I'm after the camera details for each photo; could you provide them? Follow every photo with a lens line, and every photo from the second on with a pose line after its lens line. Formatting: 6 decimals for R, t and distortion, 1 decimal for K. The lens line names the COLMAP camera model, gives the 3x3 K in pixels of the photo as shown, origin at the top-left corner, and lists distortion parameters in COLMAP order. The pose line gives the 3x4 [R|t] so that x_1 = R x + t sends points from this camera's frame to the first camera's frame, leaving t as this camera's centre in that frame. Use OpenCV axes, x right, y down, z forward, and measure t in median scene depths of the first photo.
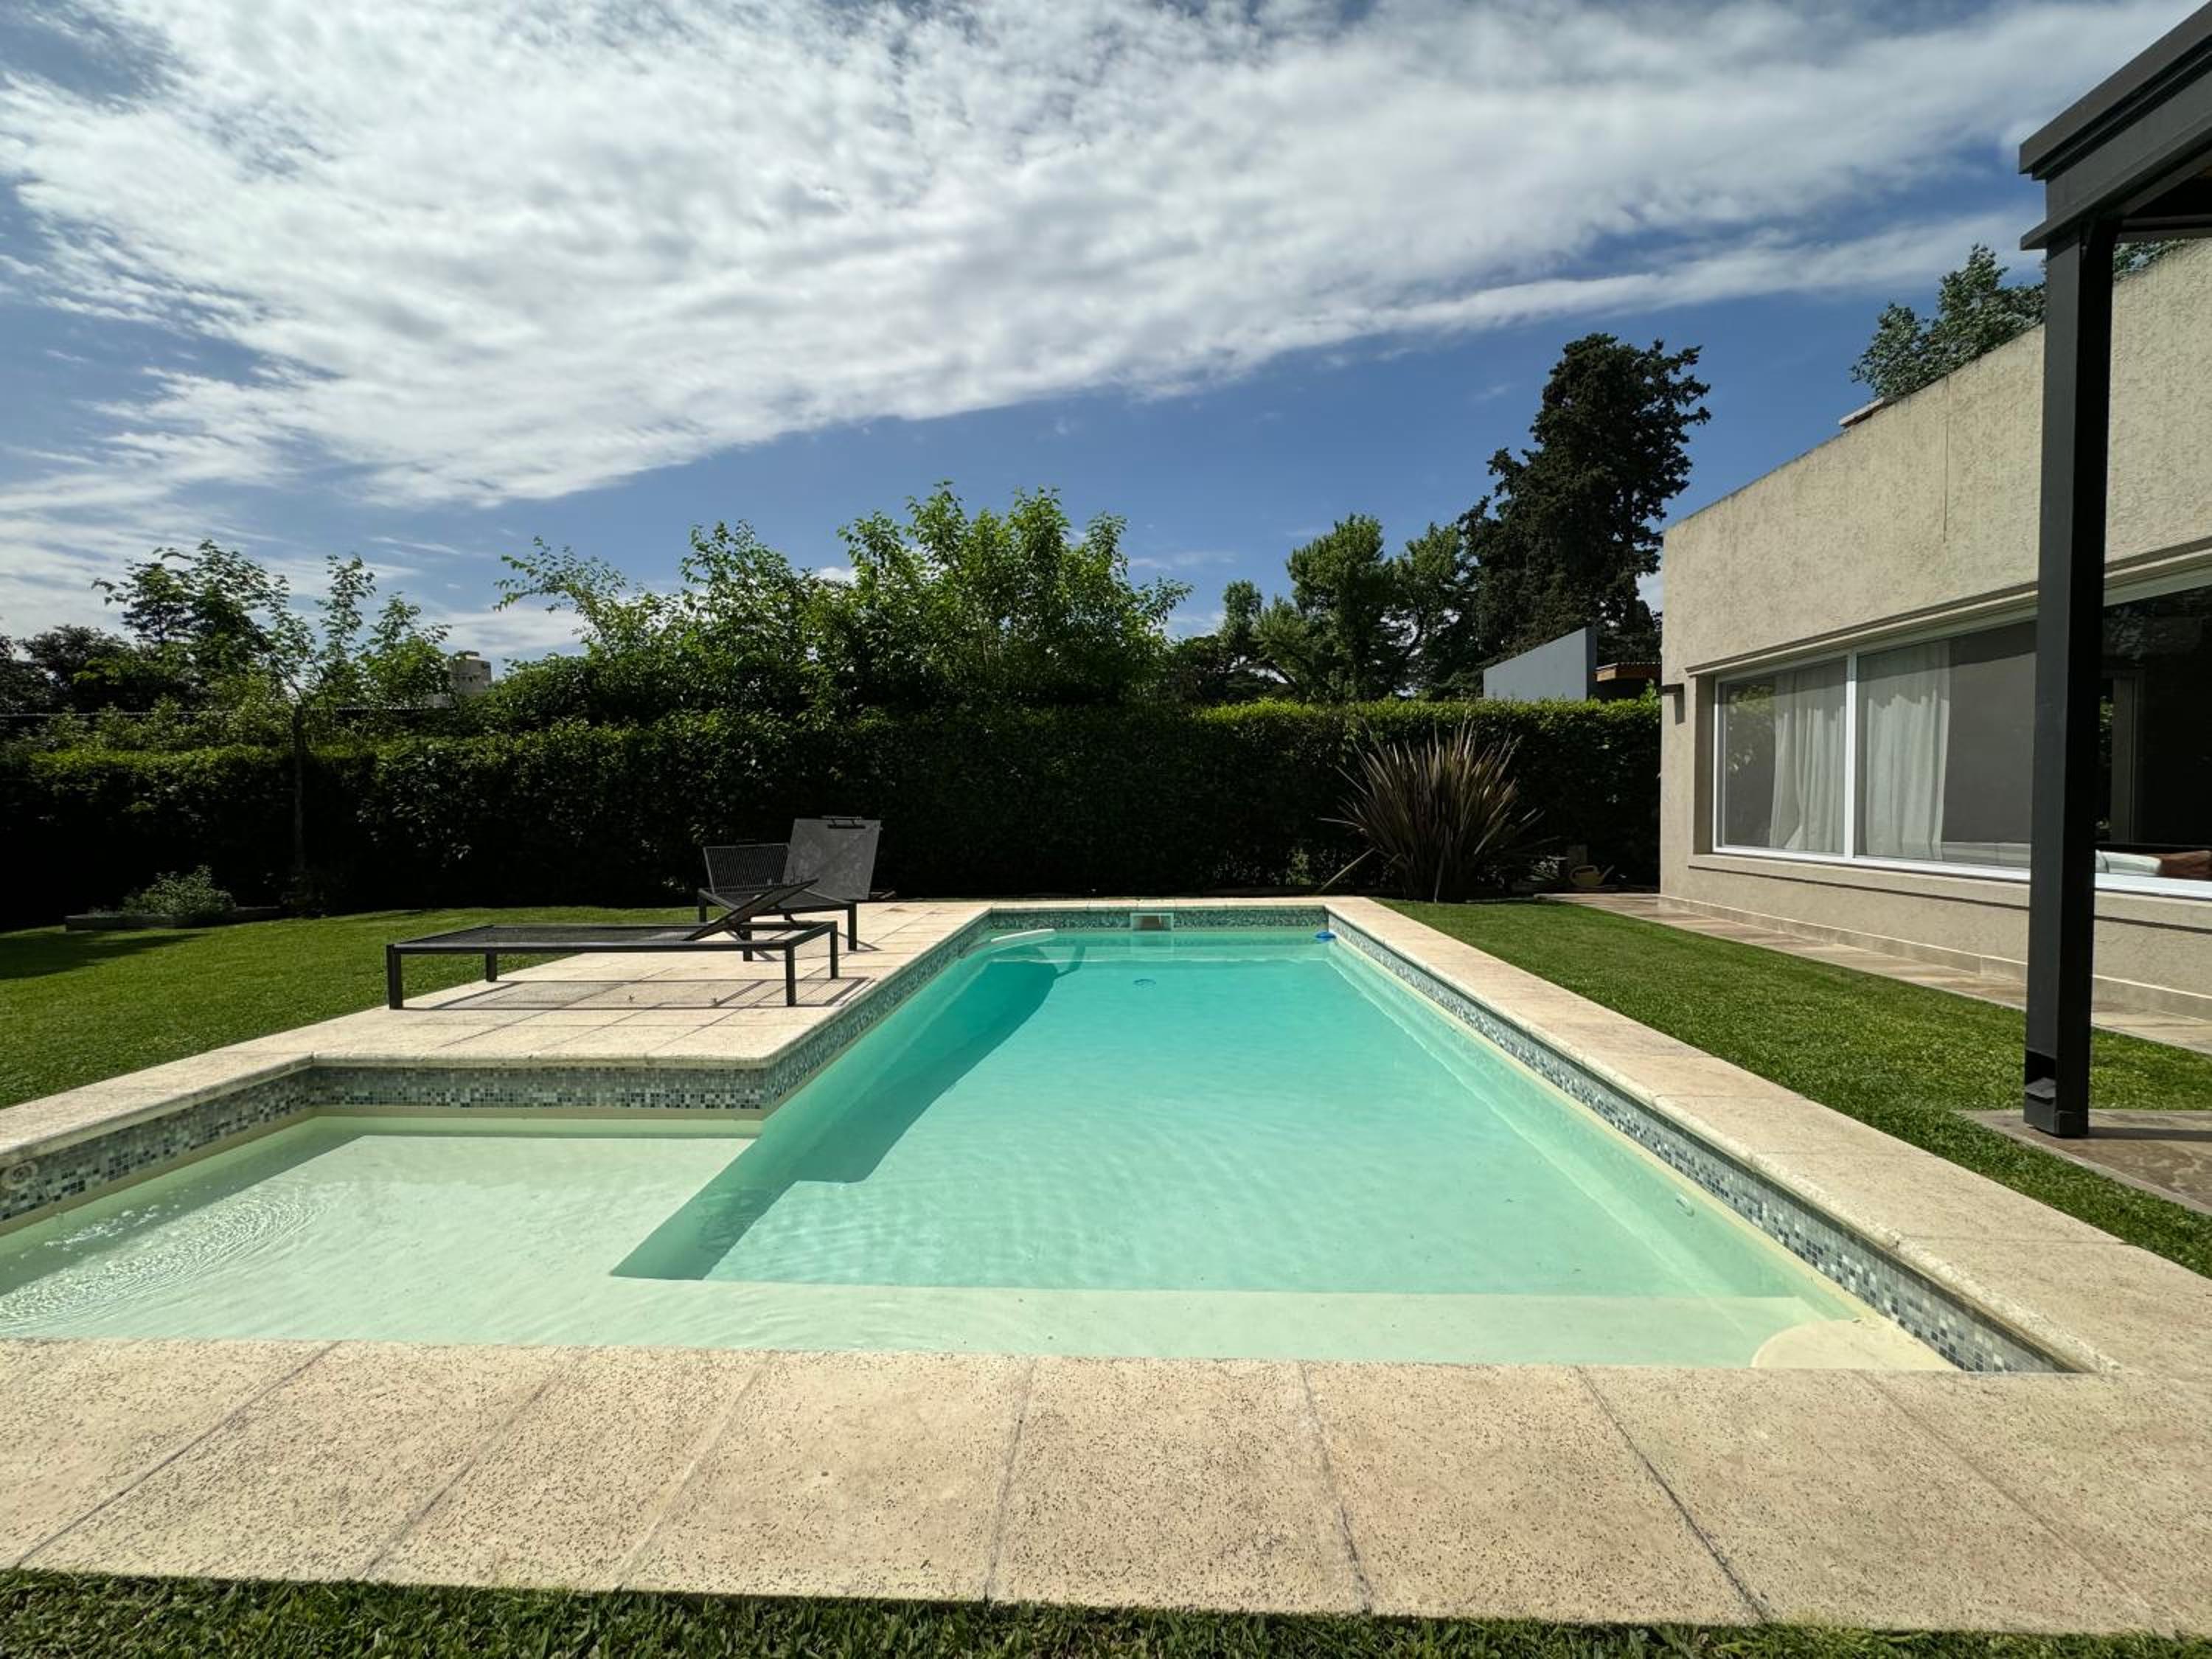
lens RADIAL K [[880.5, 0, 1105.3], [0, 880.5, 831.4], [0, 0, 1]] dist [-0.001528, 0.000273]
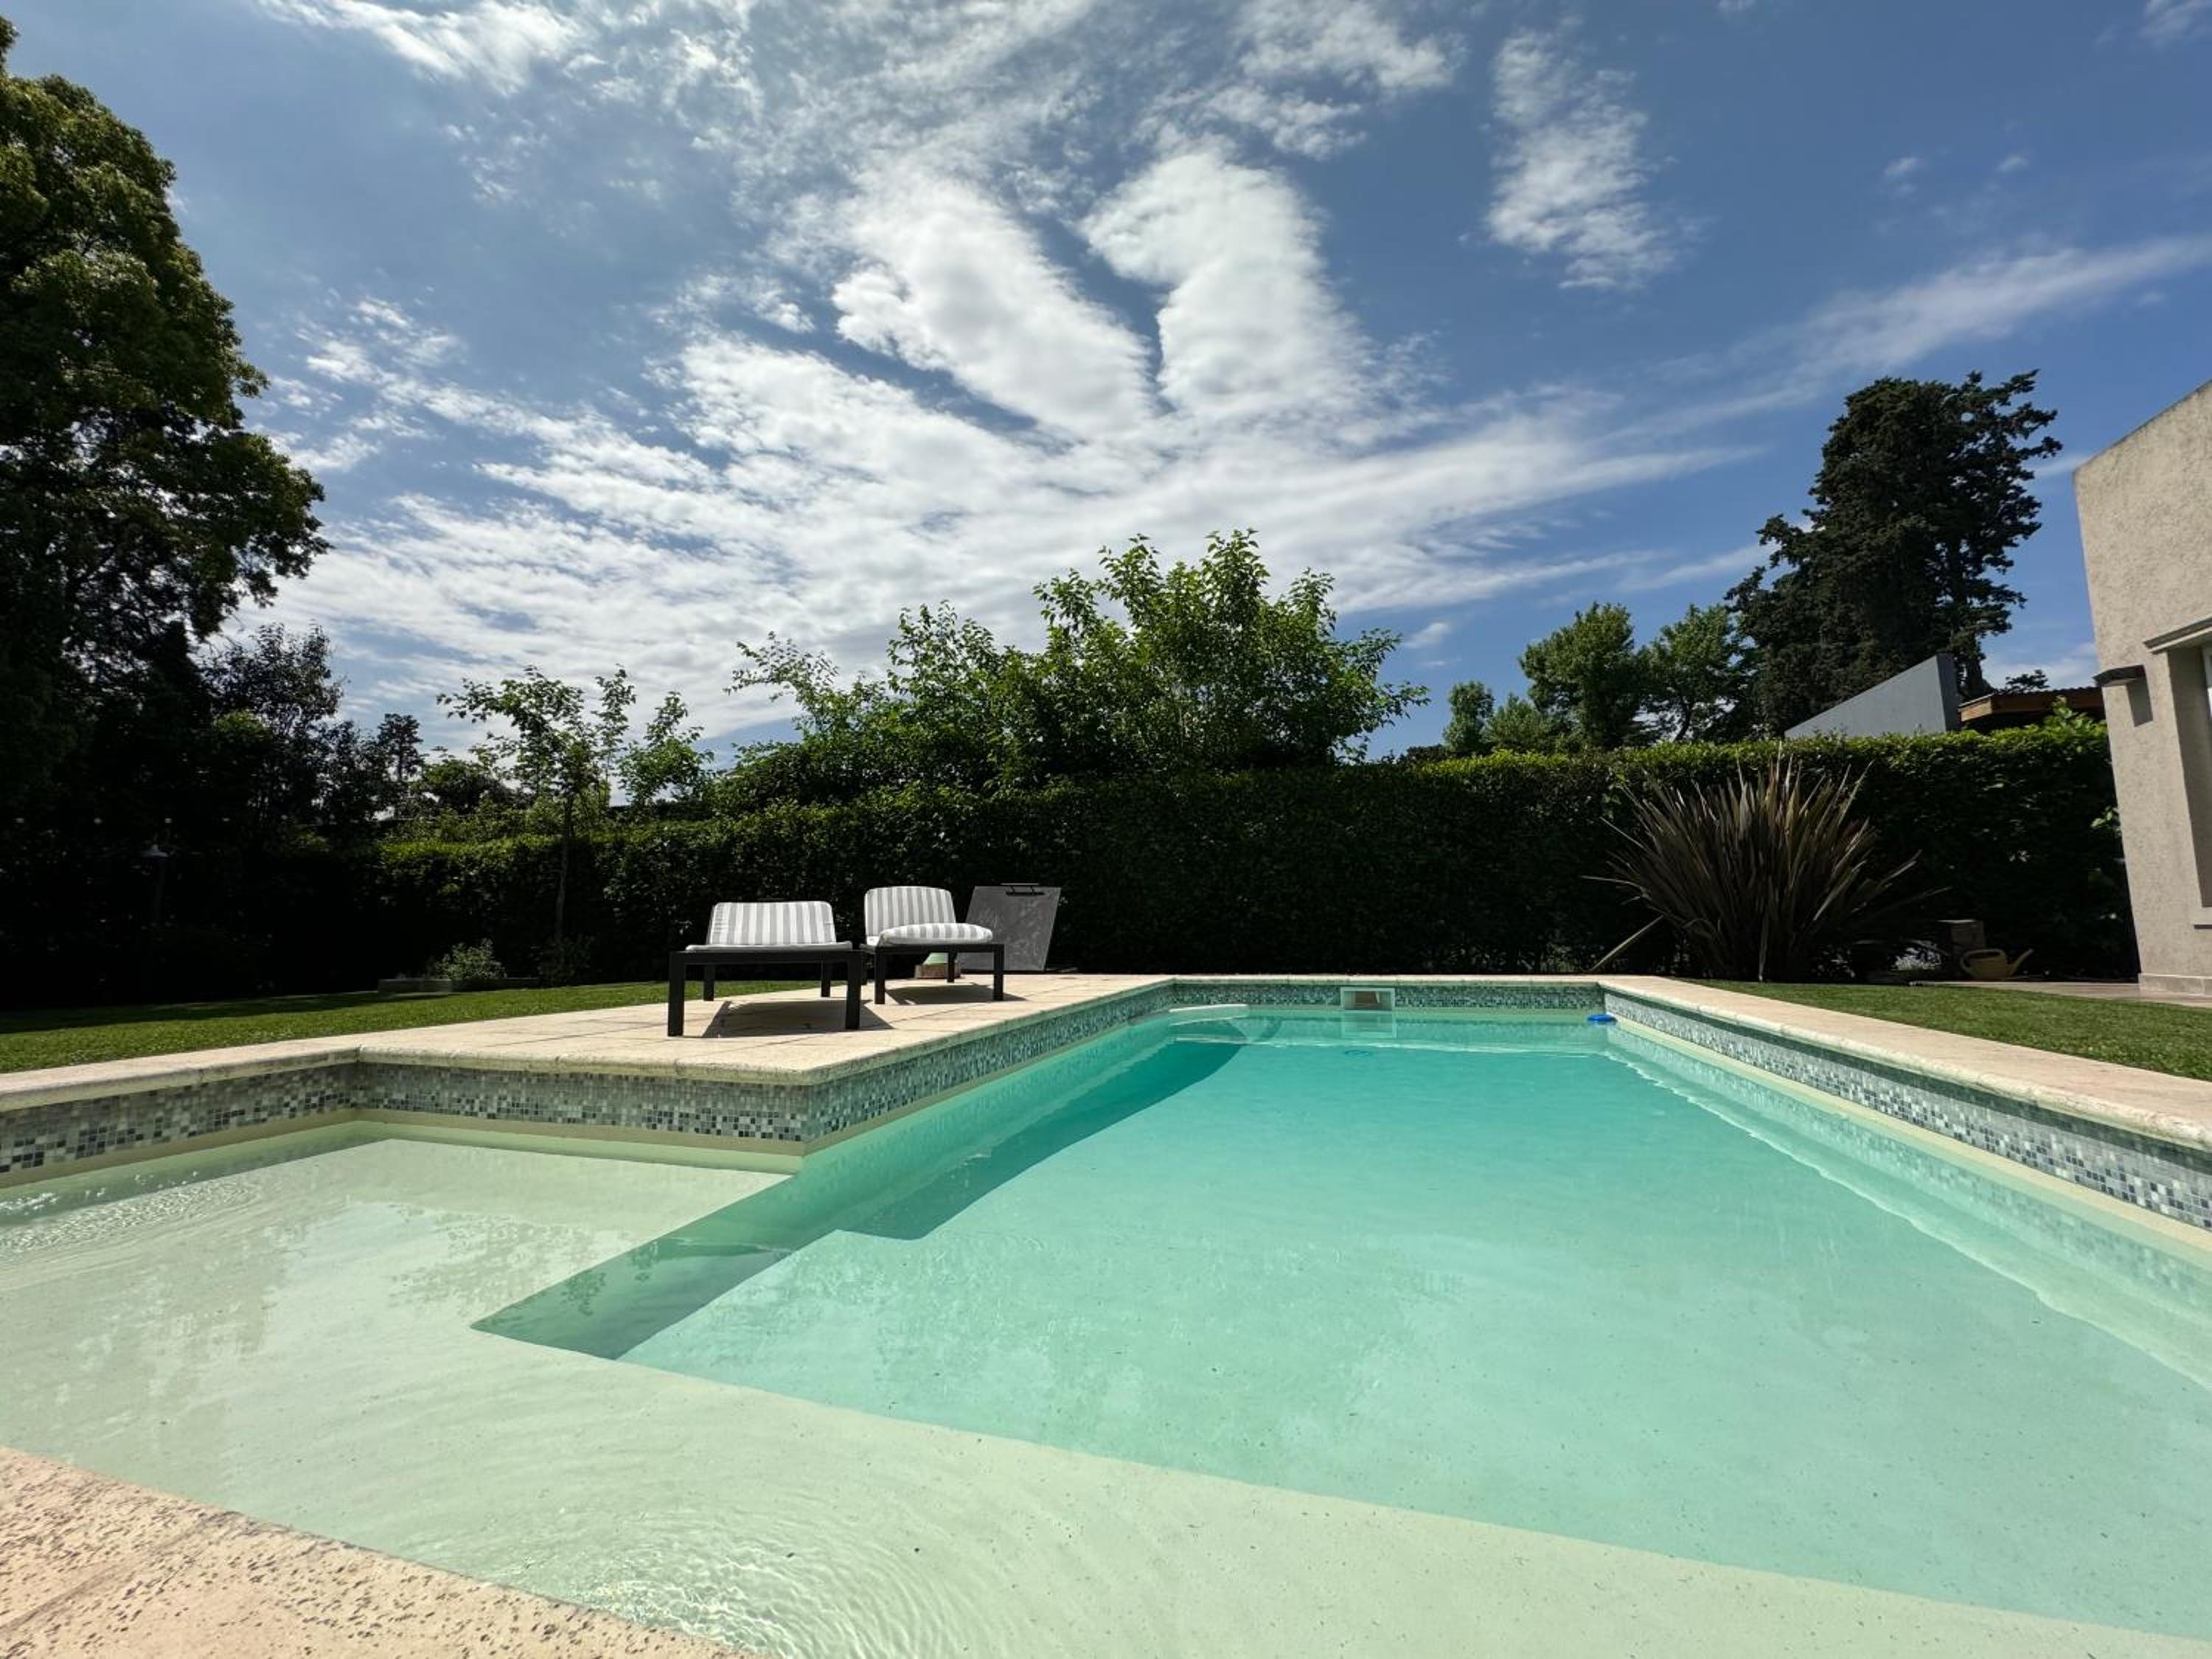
lens RADIAL K [[880.5, 0, 1105.3], [0, 880.5, 831.4], [0, 0, 1]] dist [-0.001528, 0.000273]
pose [[0.969705, -0.022231, -0.243267, 0.015050], [-0.012009, 0.990308, -0.138367, 0.051014], [0.243985, 0.137096, 0.960039, 0.102190]]
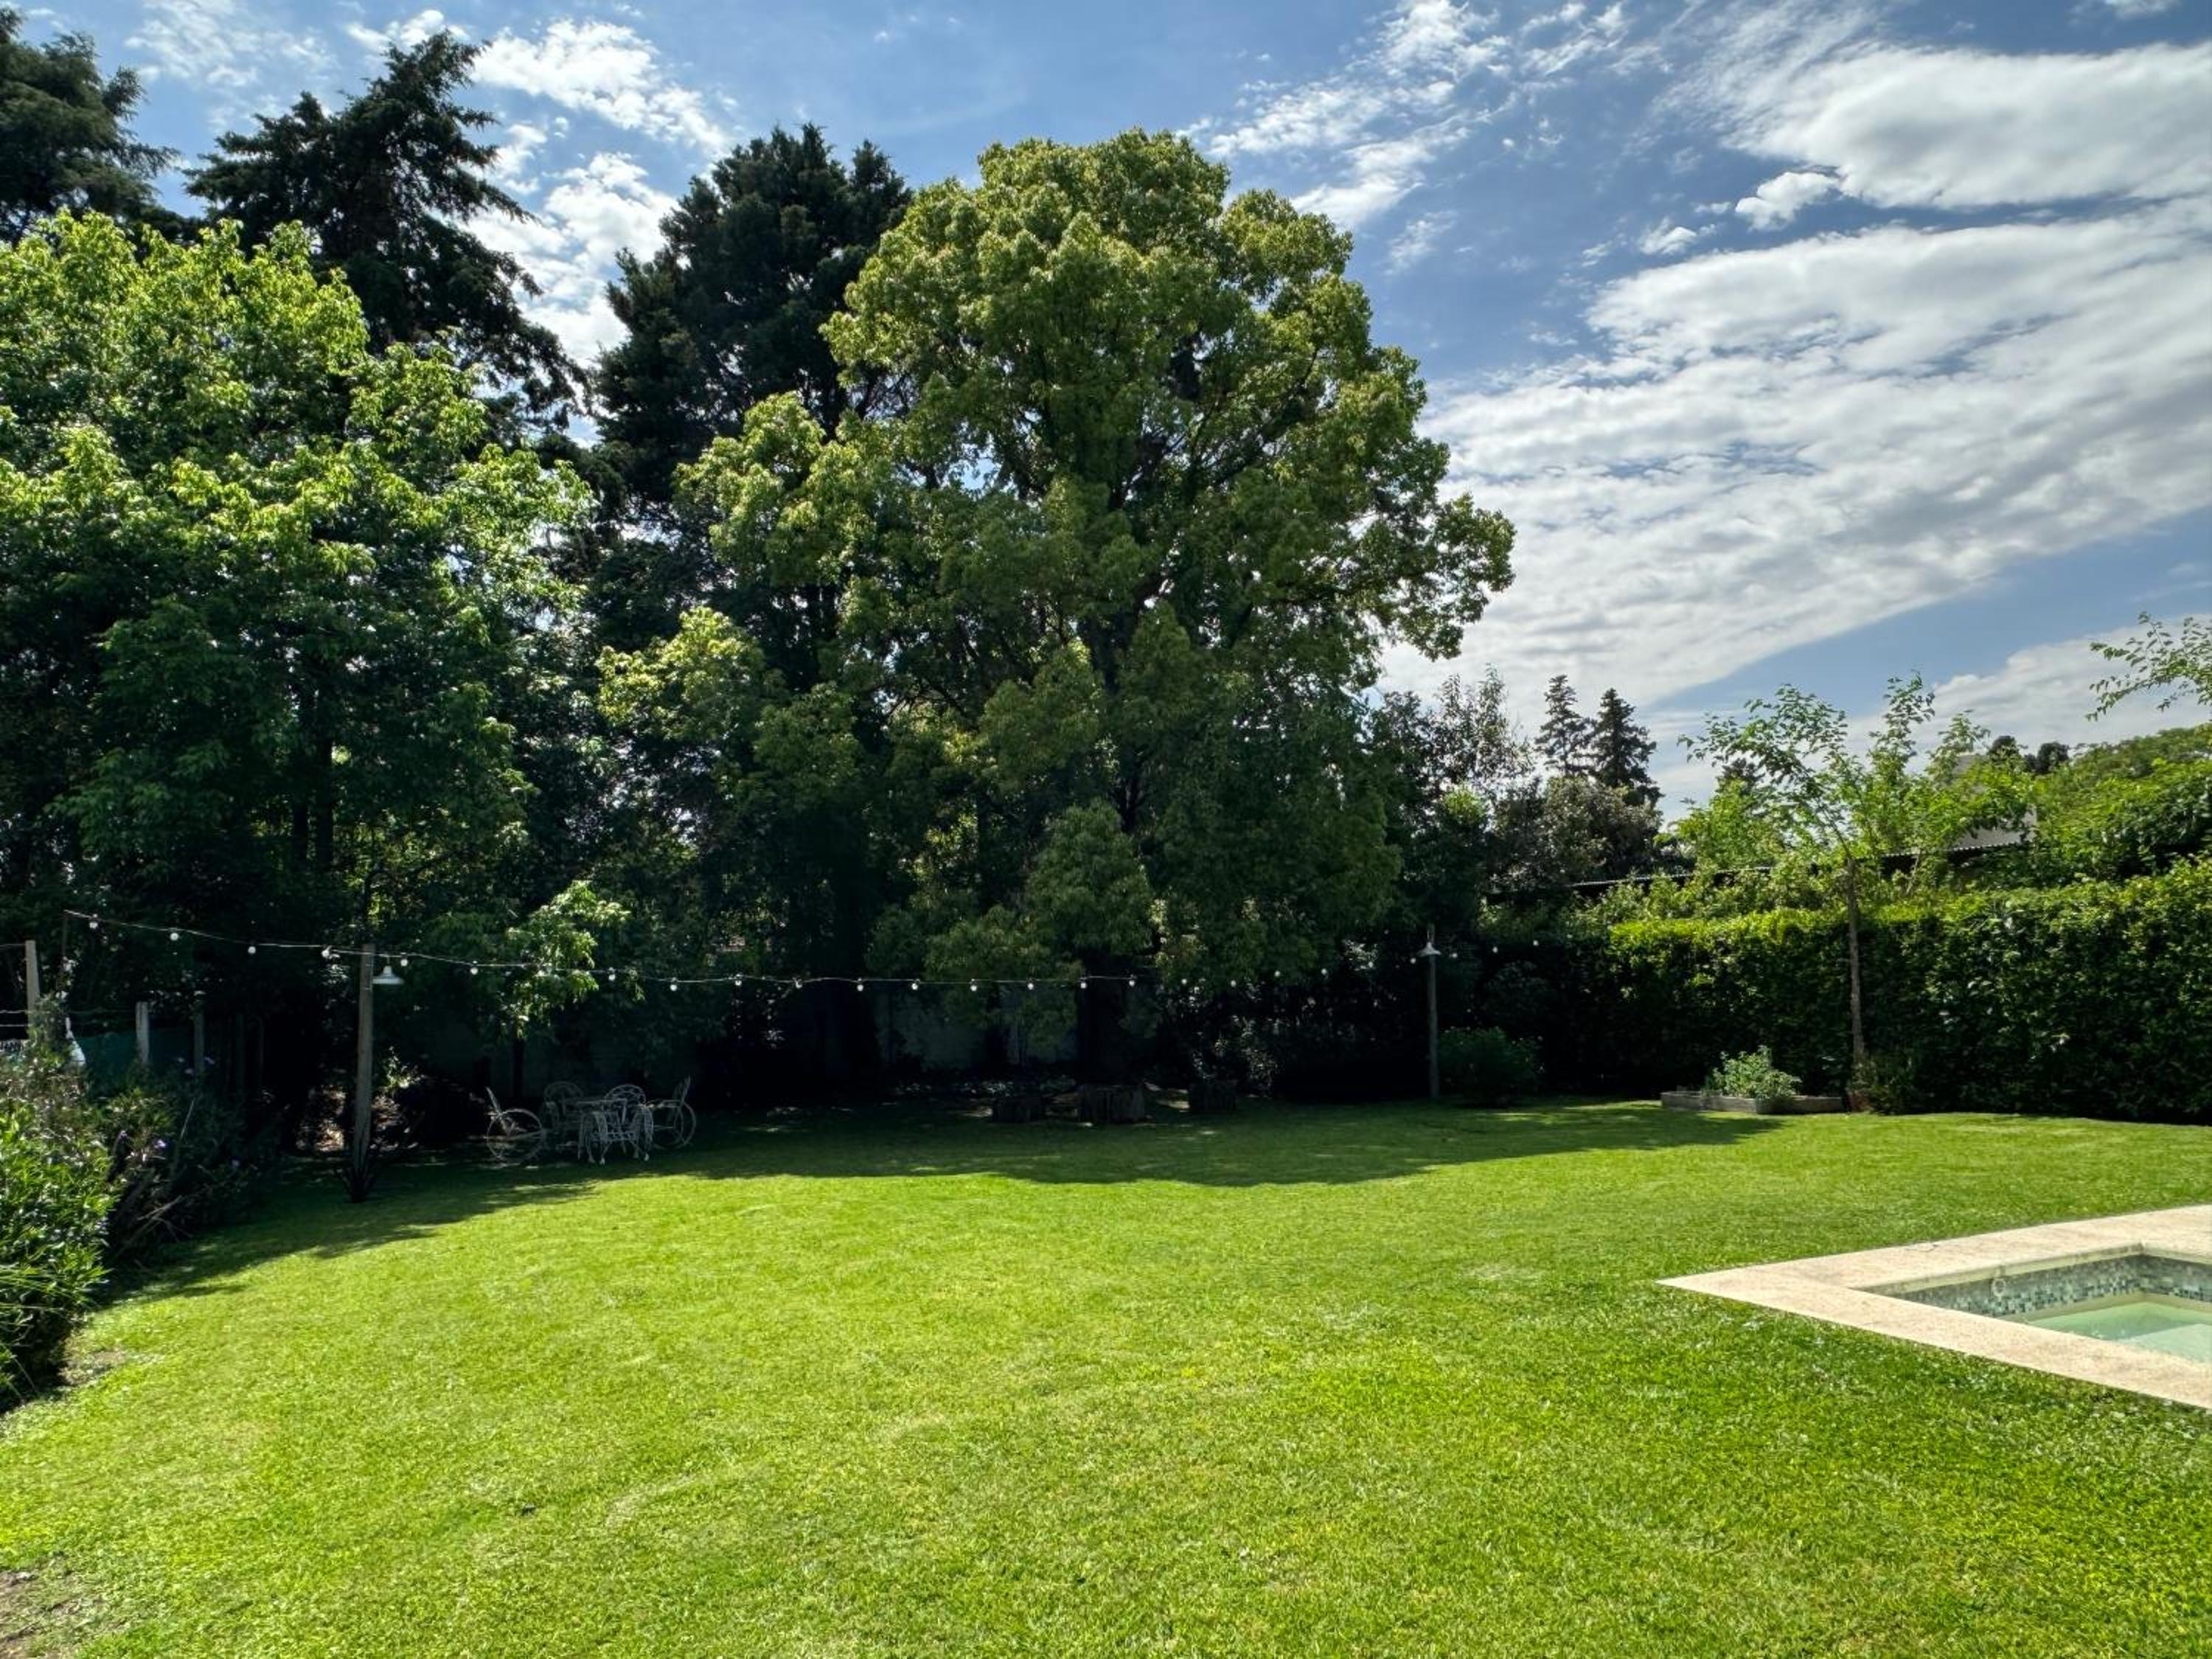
lens RADIAL K [[1535.4, 0, 1109.6], [0, 1535.4, 828.7], [0, 0, 1]] dist [-0.003250, -0.000008]
pose [[0.460099, -0.083689, -0.883915, 0.070675], [-0.015375, 0.994647, -0.102176, -0.012276], [0.887735, 0.060601, 0.456349, -0.333310]]
